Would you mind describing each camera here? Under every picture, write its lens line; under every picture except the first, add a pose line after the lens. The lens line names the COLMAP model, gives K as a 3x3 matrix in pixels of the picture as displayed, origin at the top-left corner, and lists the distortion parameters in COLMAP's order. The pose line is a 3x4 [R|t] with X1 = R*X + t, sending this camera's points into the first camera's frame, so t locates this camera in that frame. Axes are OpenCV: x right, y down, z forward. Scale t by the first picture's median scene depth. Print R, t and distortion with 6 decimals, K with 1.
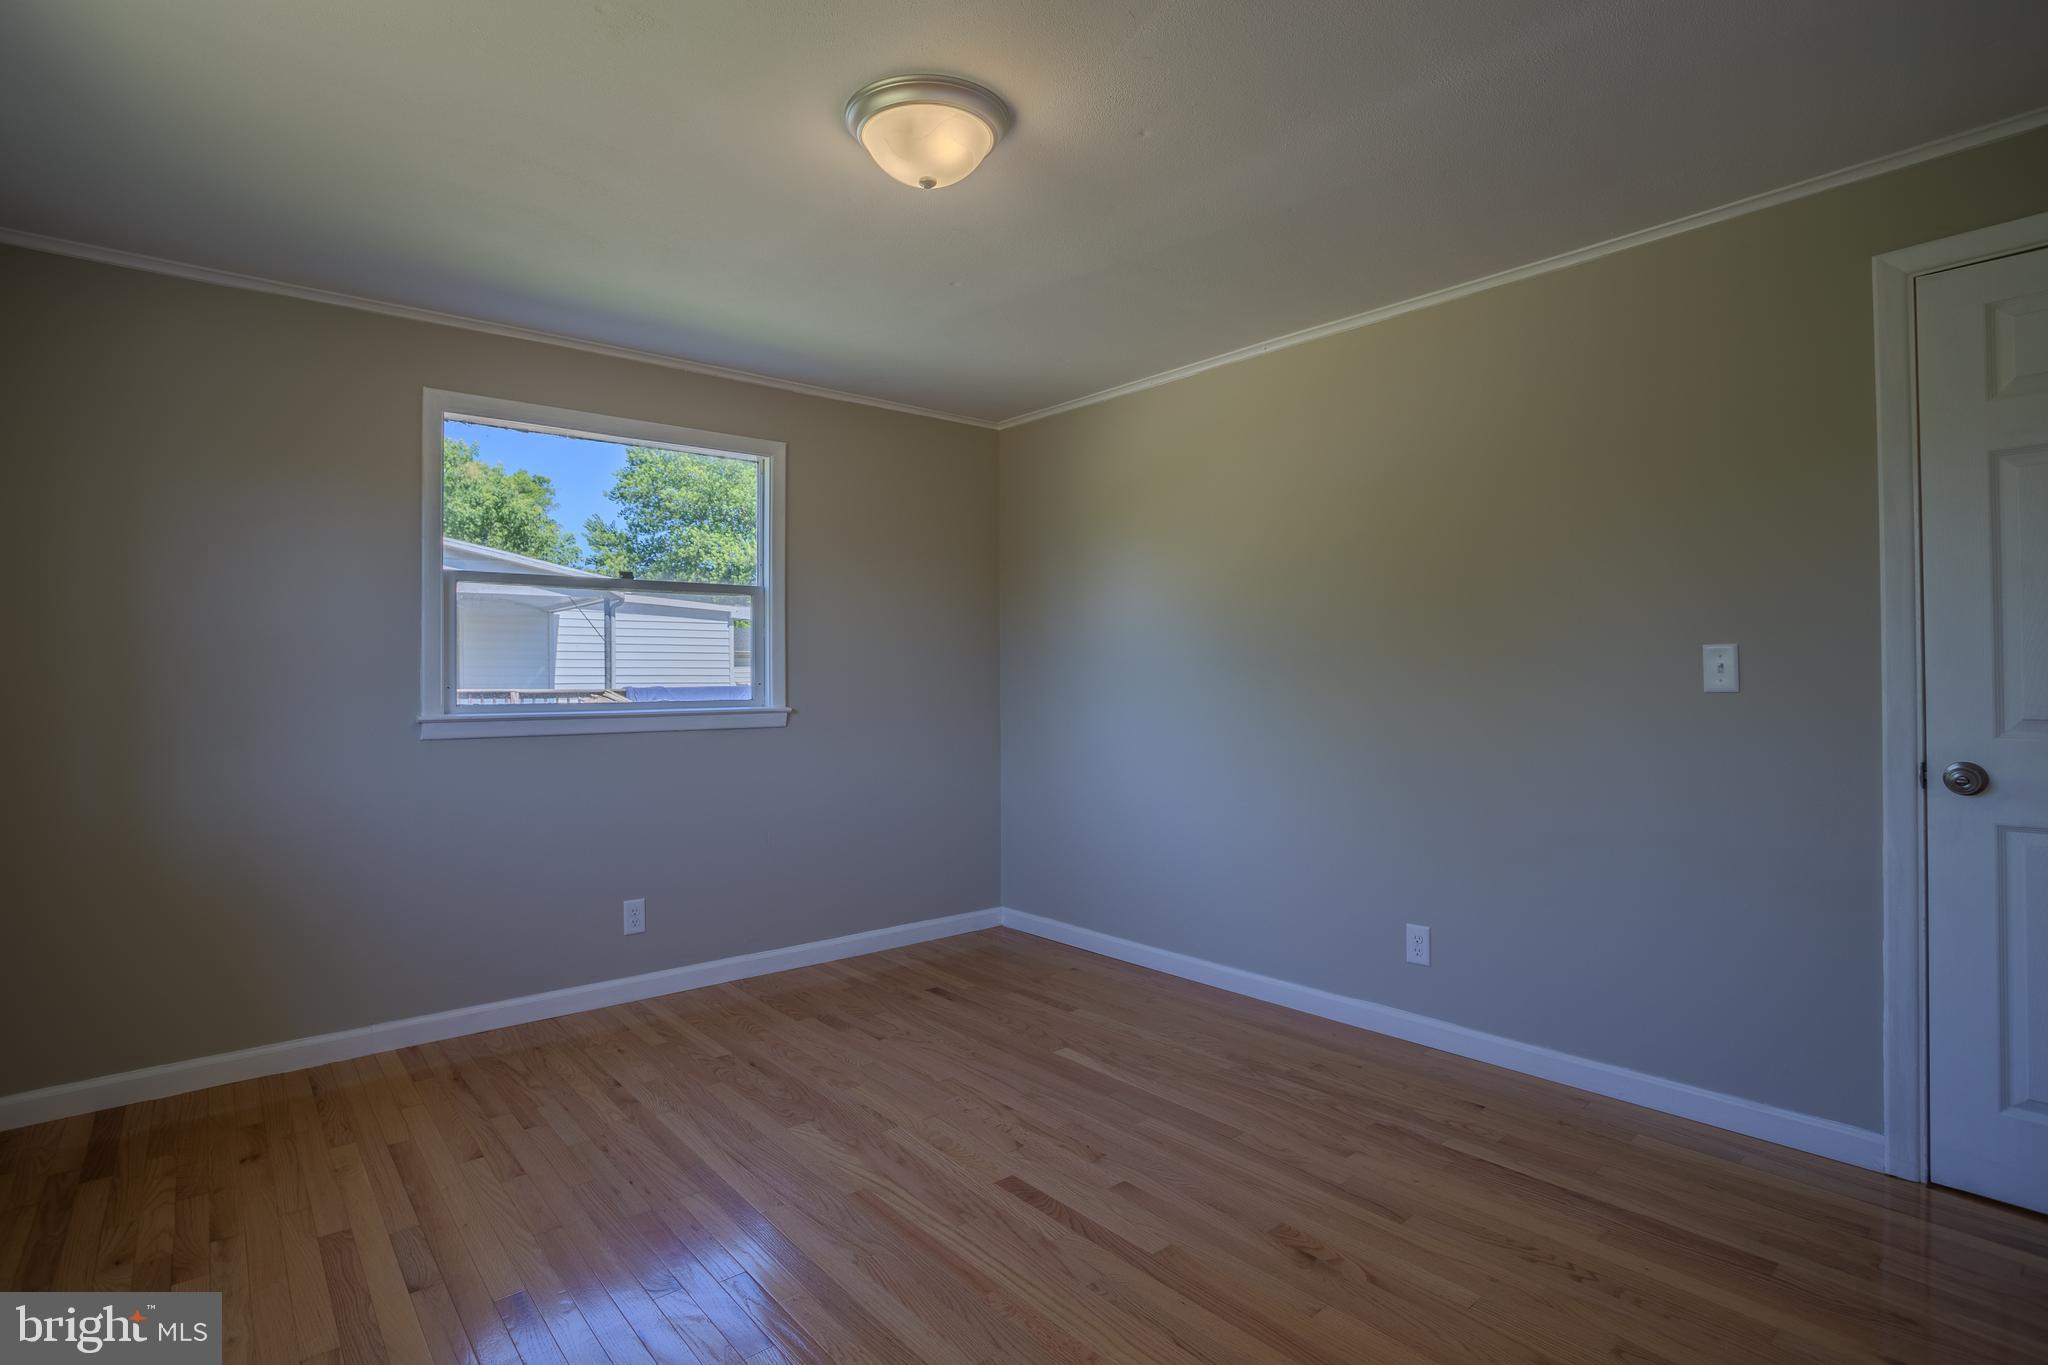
lens RADIAL K [[1007.2, 0, 1013.2], [0, 1007.2, 673.4], [0, 0, 1]] dist [-0.066382, 0.025816]
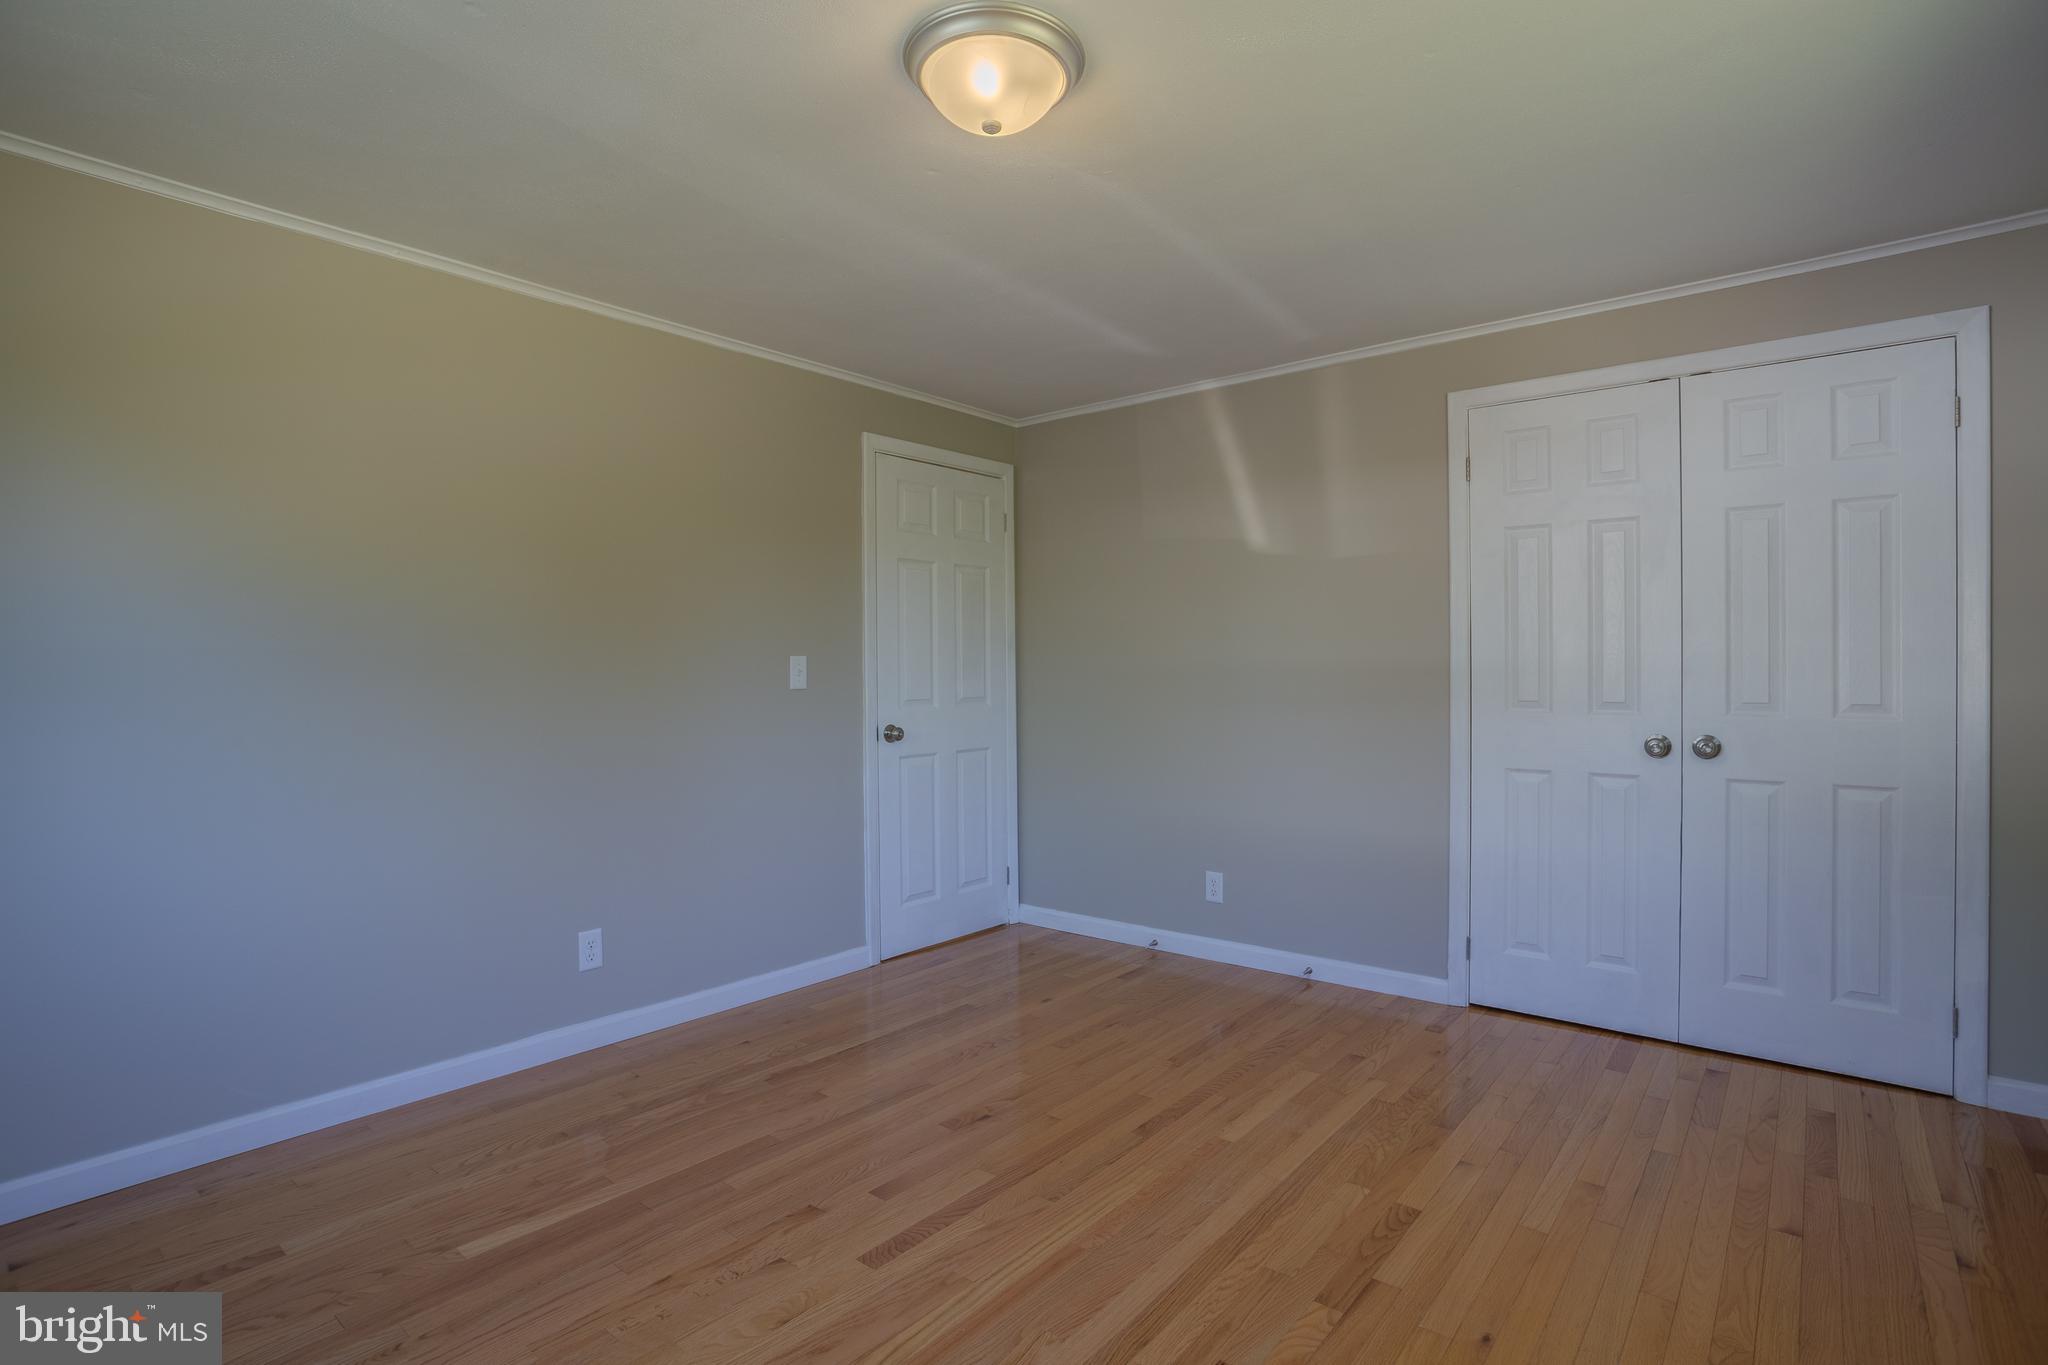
lens RADIAL K [[1007.2, 0, 1013.2], [0, 1007.2, 673.4], [0, 0, 1]] dist [-0.066382, 0.025816]
pose [[-0.175899, 0.008919, 0.984368, -0.710232], [0.008261, 0.999937, -0.007584, 0.008946], [-0.984374, 0.006797, -0.175961, 0.834818]]
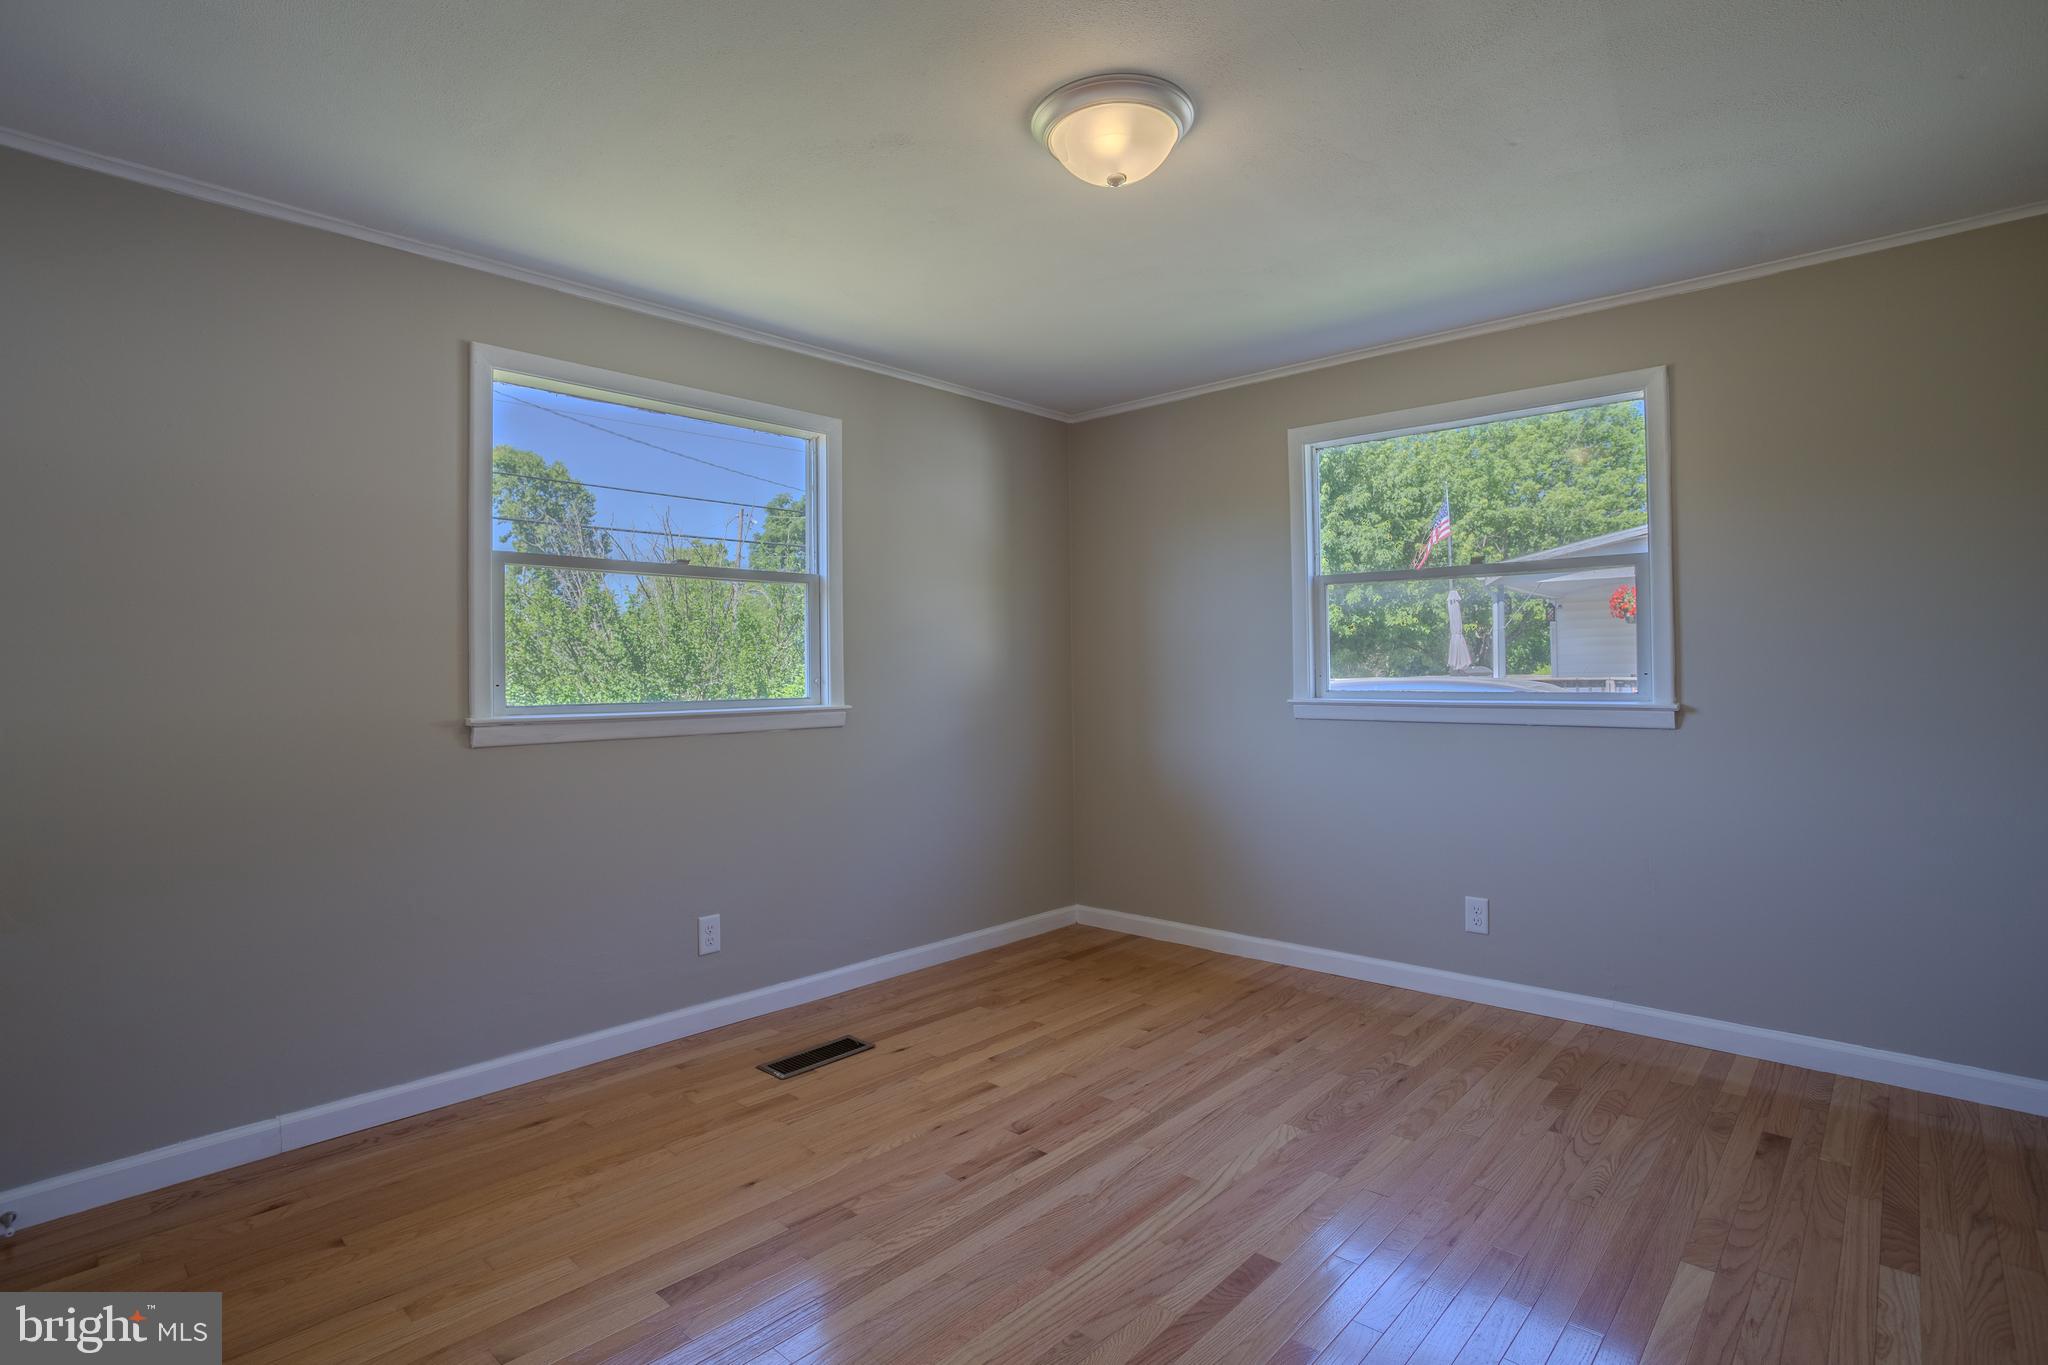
lens RADIAL K [[1007.2, 0, 1013.2], [0, 1007.2, 673.4], [0, 0, 1]] dist [-0.066382, 0.025816]
pose [[0.122625, 0.006956, -0.992429, 0.654437], [0.009475, 0.999922, 0.008179, -0.001824], [0.992408, -0.010406, 0.122550, 0.559529]]
